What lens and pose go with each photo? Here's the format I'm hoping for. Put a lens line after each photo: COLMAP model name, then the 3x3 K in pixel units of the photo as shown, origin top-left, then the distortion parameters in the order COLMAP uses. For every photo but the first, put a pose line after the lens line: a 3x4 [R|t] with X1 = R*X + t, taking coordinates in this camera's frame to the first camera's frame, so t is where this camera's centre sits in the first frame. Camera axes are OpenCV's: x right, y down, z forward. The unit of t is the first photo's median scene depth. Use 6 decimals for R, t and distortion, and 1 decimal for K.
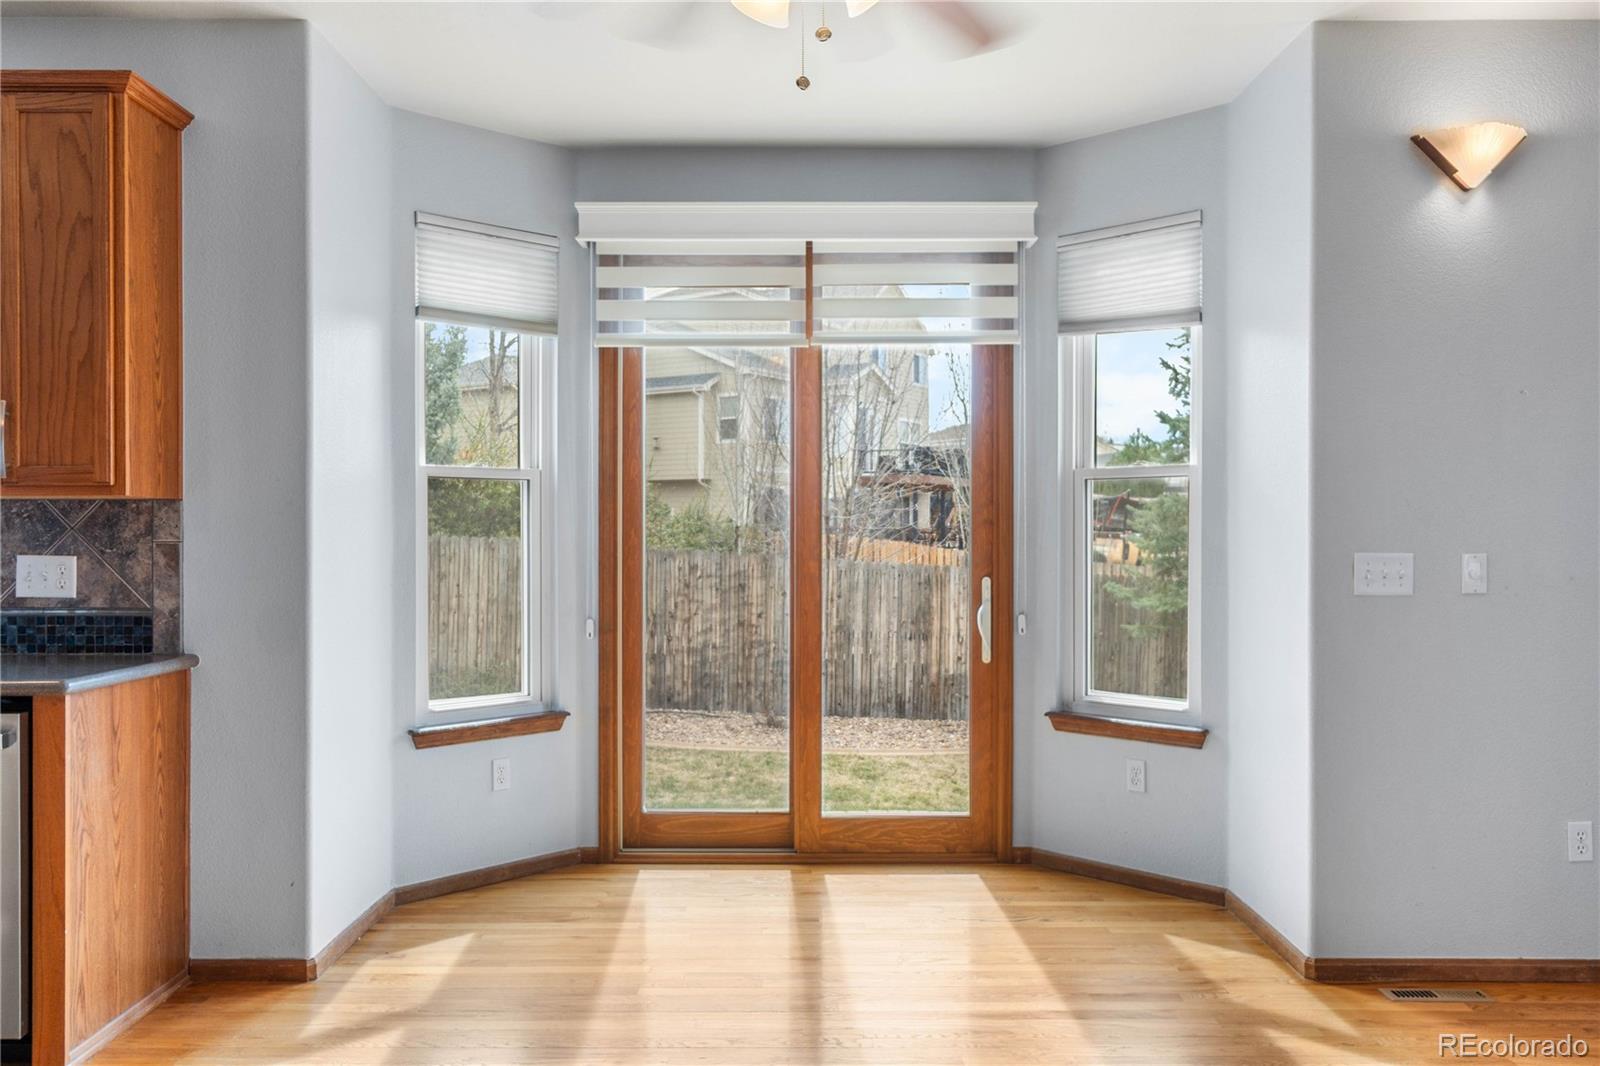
lens RADIAL K [[1236.3, 0, 809.3], [0, 1236.3, 541.7], [0, 0, 1]] dist [0.002265, -0.007843]
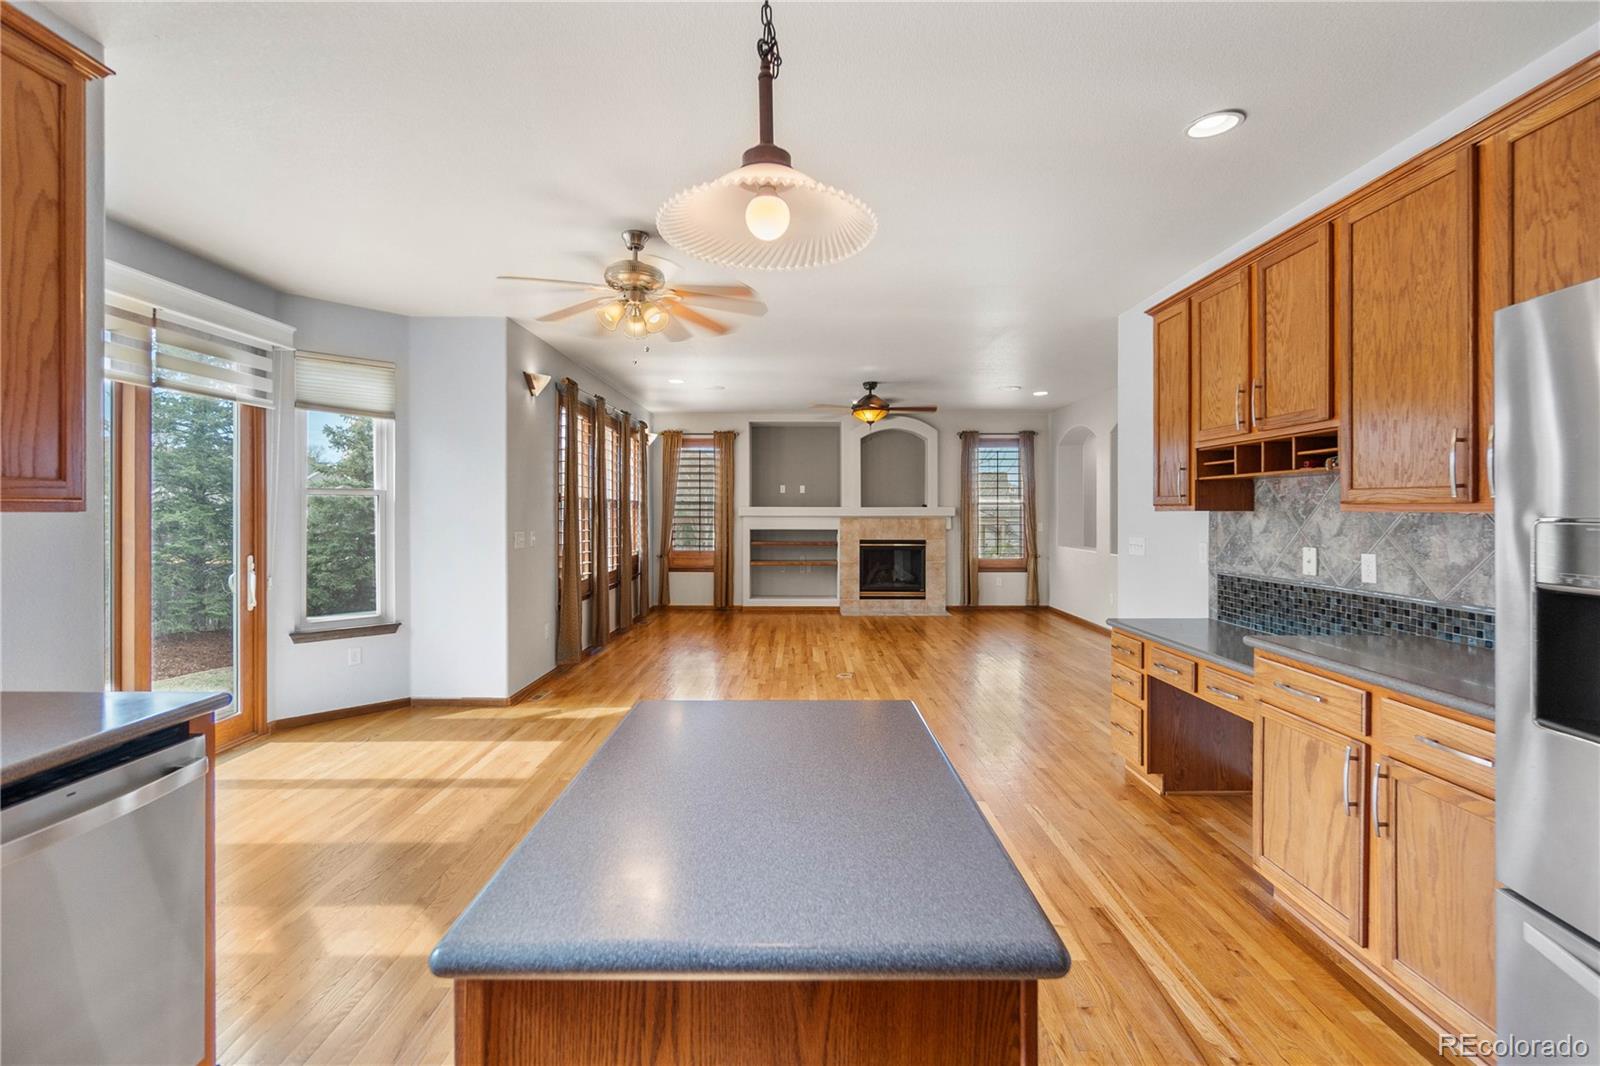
lens RADIAL K [[707.1, 0, 806.1], [0, 707.1, 514.5], [0, 0, 1]] dist [-0.005259, 0.001760]
pose [[-0.019654, -0.007879, 0.999776, -1.001878], [0.006851, 0.999944, 0.008015, -0.032972], [-0.999783, 0.007007, -0.019599, 0.426372]]
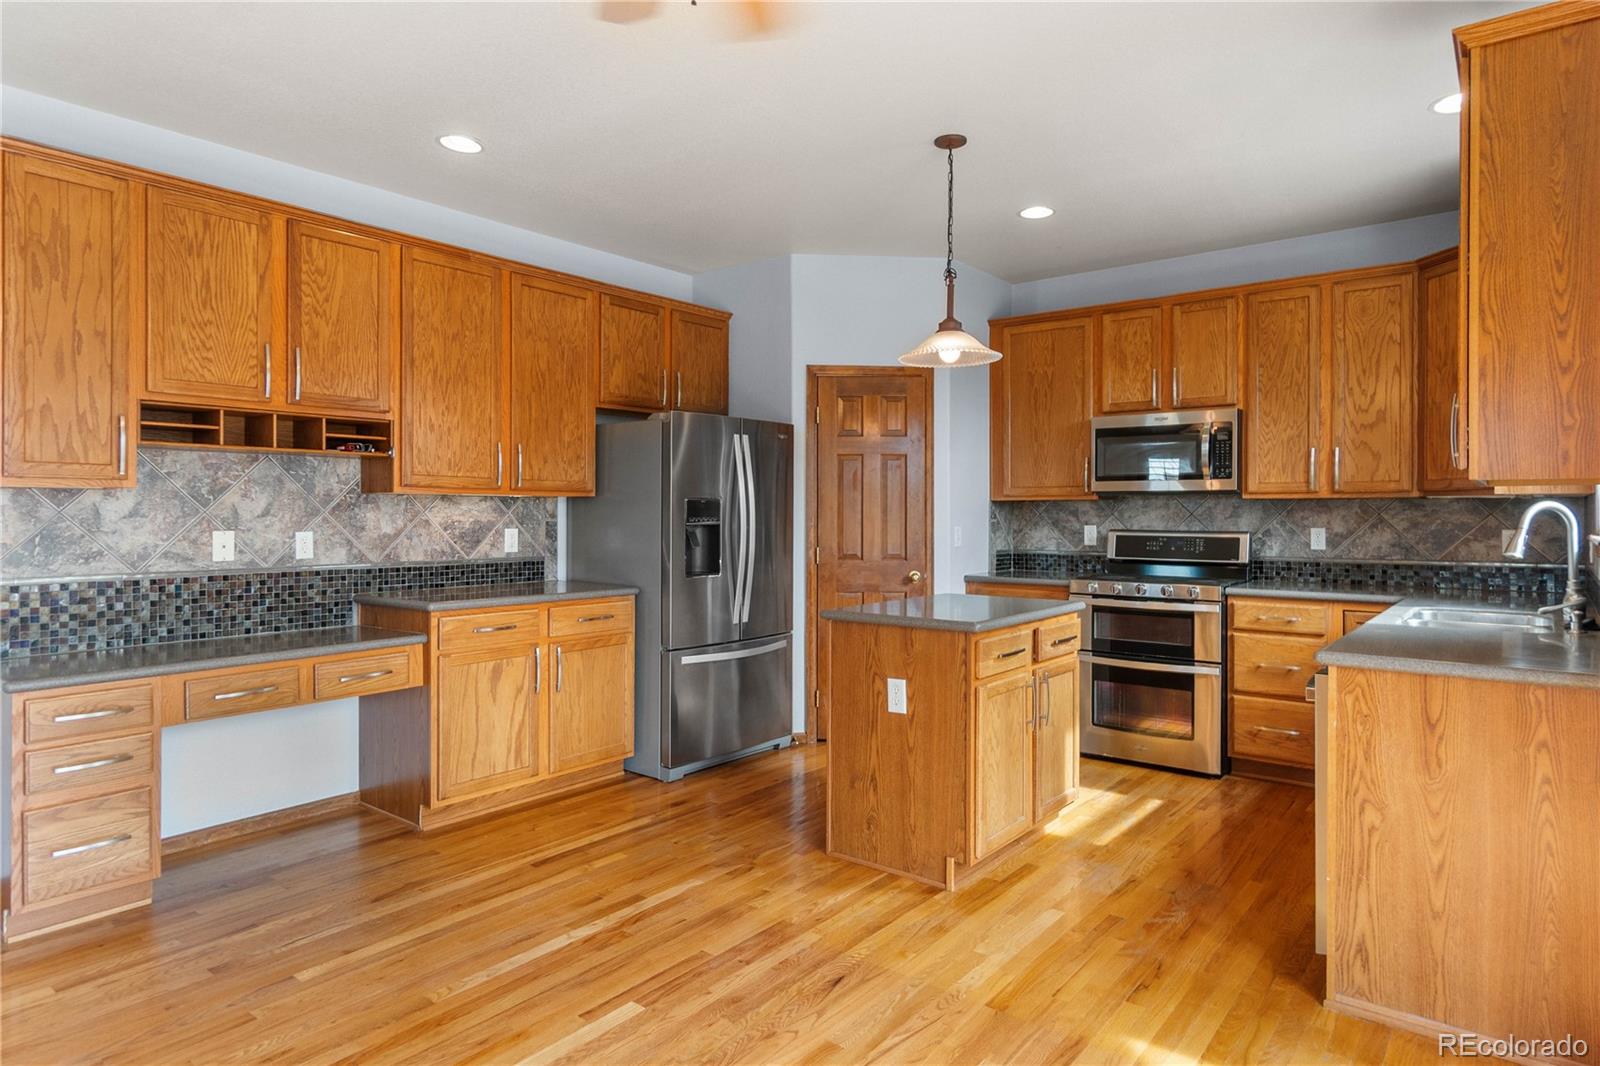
lens RADIAL K [[918.8, 0, 790.4], [0, 918.8, 522.2], [0, 0, 1]] dist [-0.002624, 0.002532]
pose [[-0.620219, 0.005342, -0.784411, 0.280473], [-0.007489, 0.999891, 0.012731, -0.008463], [0.784393, 0.013770, -0.620111, 0.931394]]
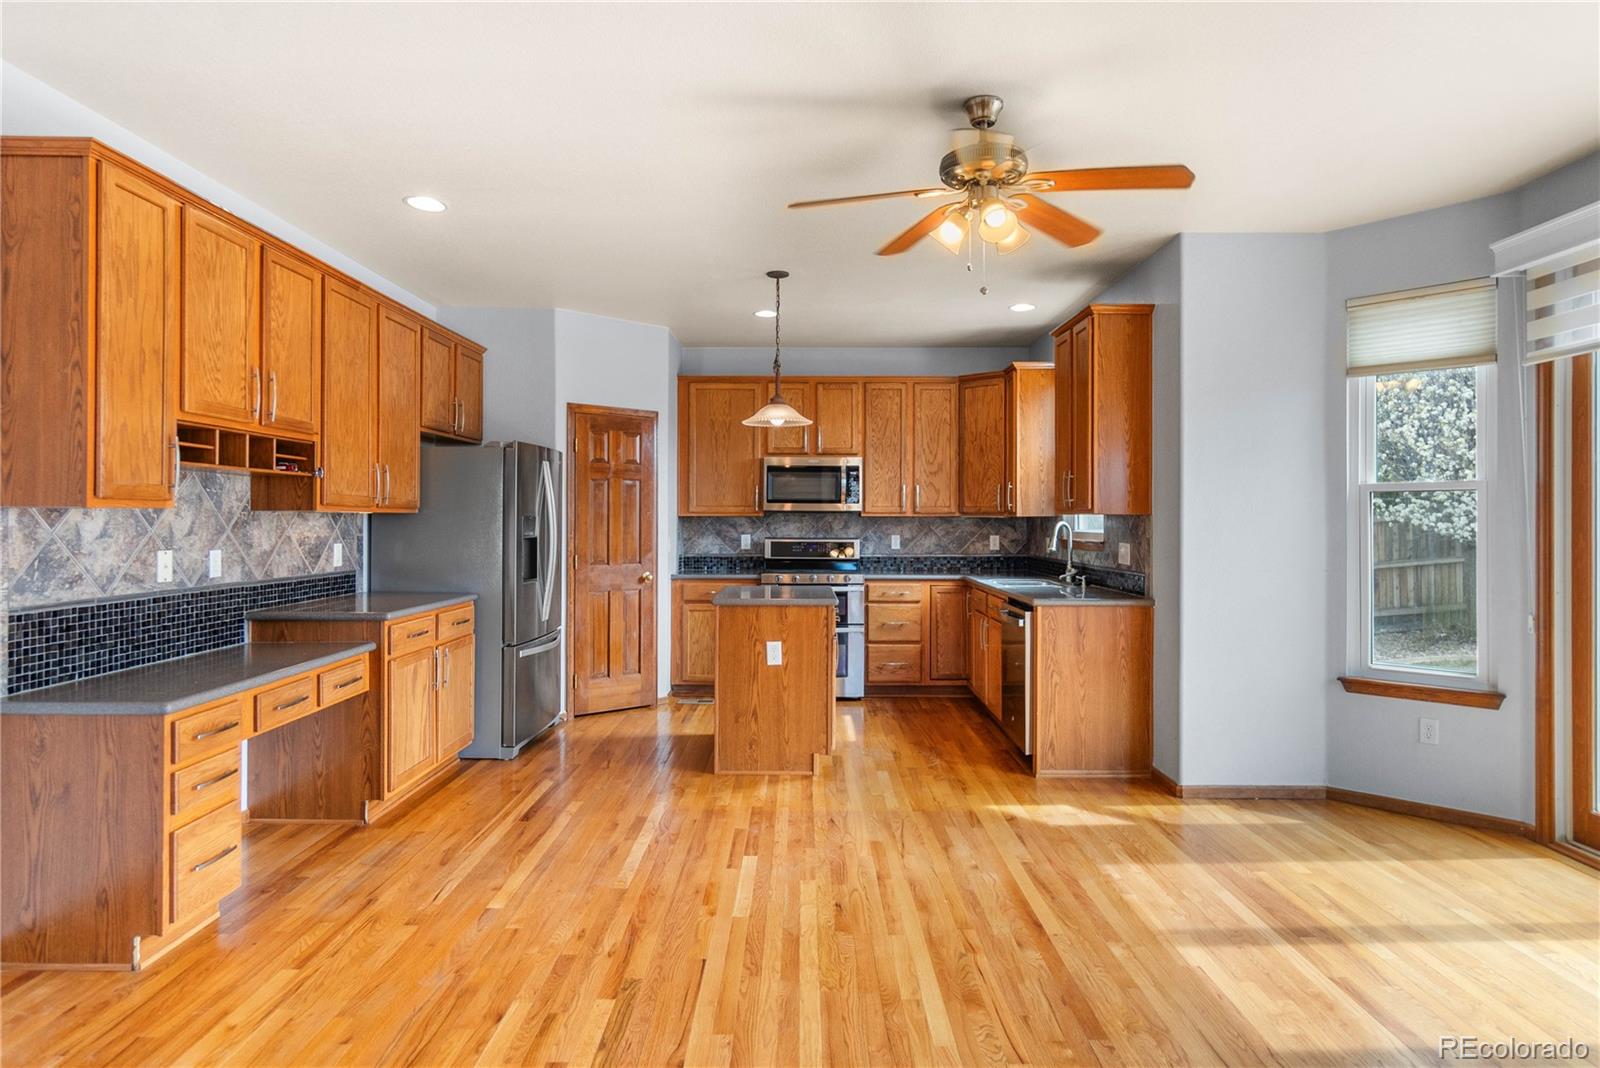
lens RADIAL K [[918.8, 0, 783.5], [0, 918.8, 525.1], [0, 0, 1]] dist [-0.002624, 0.002532]
pose [[-0.014458, 0.004166, -0.999887, 0.855305], [-0.008945, 0.999951, 0.004296, -0.018801], [0.999855, 0.009006, -0.014420, 0.472306]]
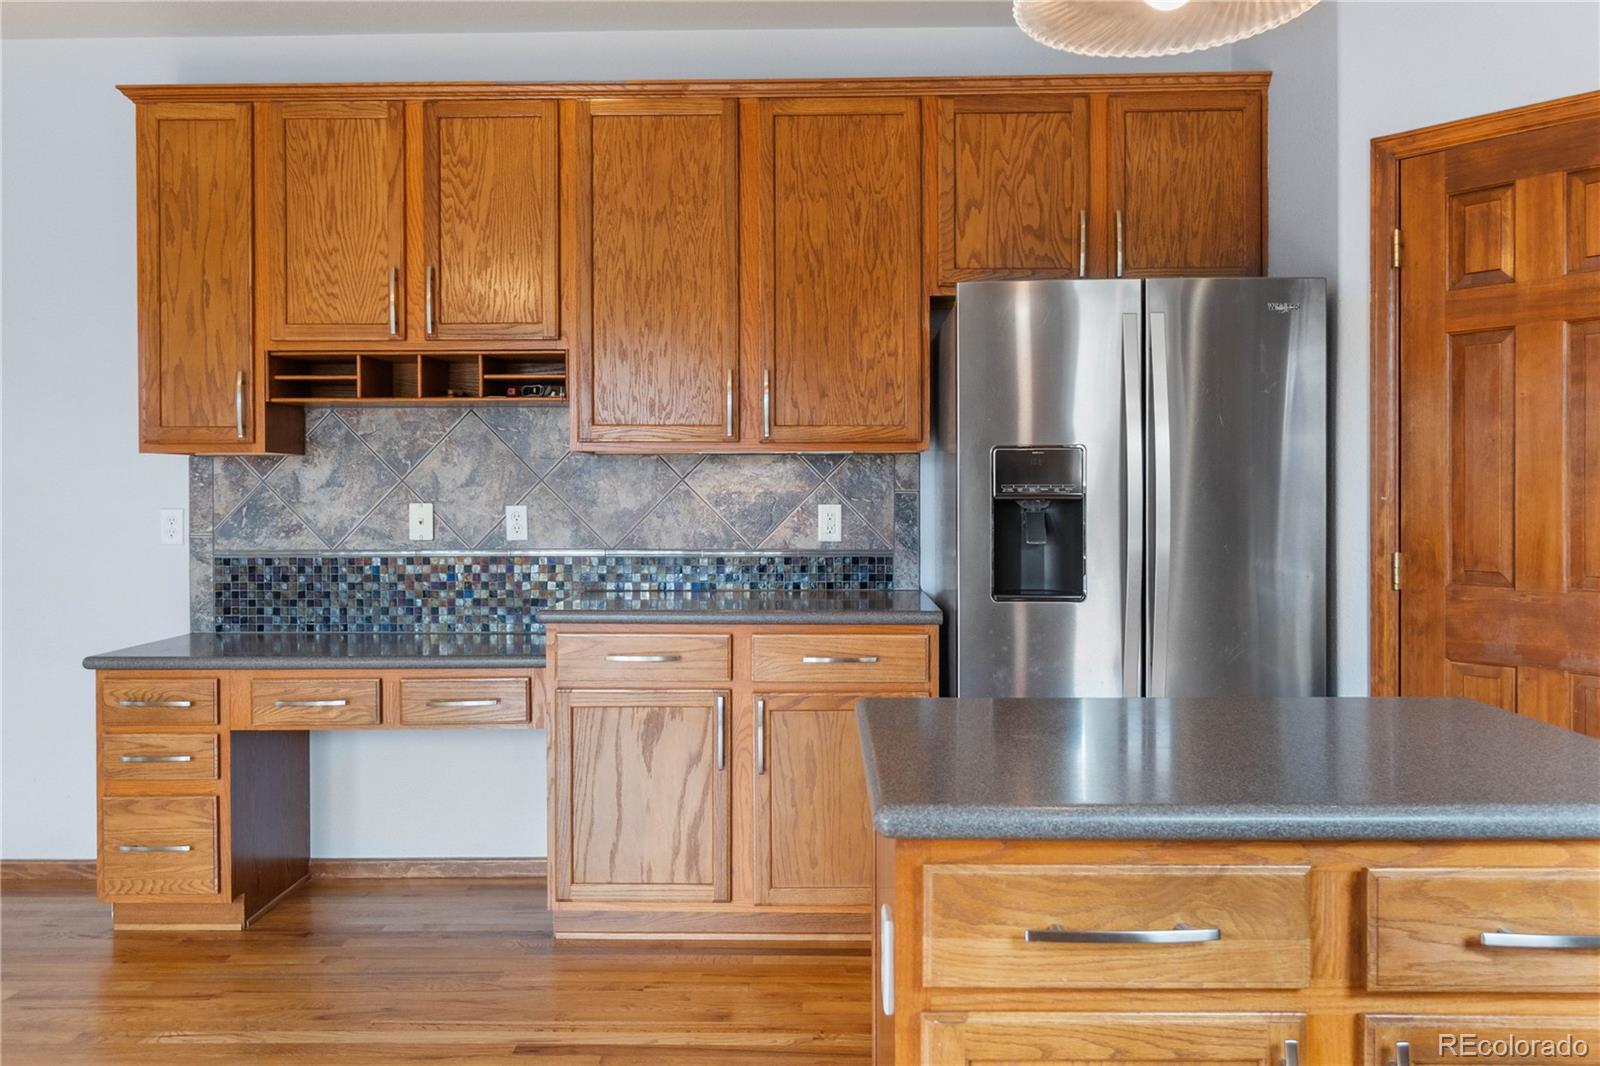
lens RADIAL K [[1170.6, 0, 791.4], [0, 1170.6, 509.8], [0, 0, 1]] dist [-0.003127, 0.003833]
pose [[-0.999970, 0.000891, 0.007711, -0.490824], [0.001051, 0.999783, 0.020826, 0.003167], [-0.007691, 0.020834, -0.999753, 0.871819]]
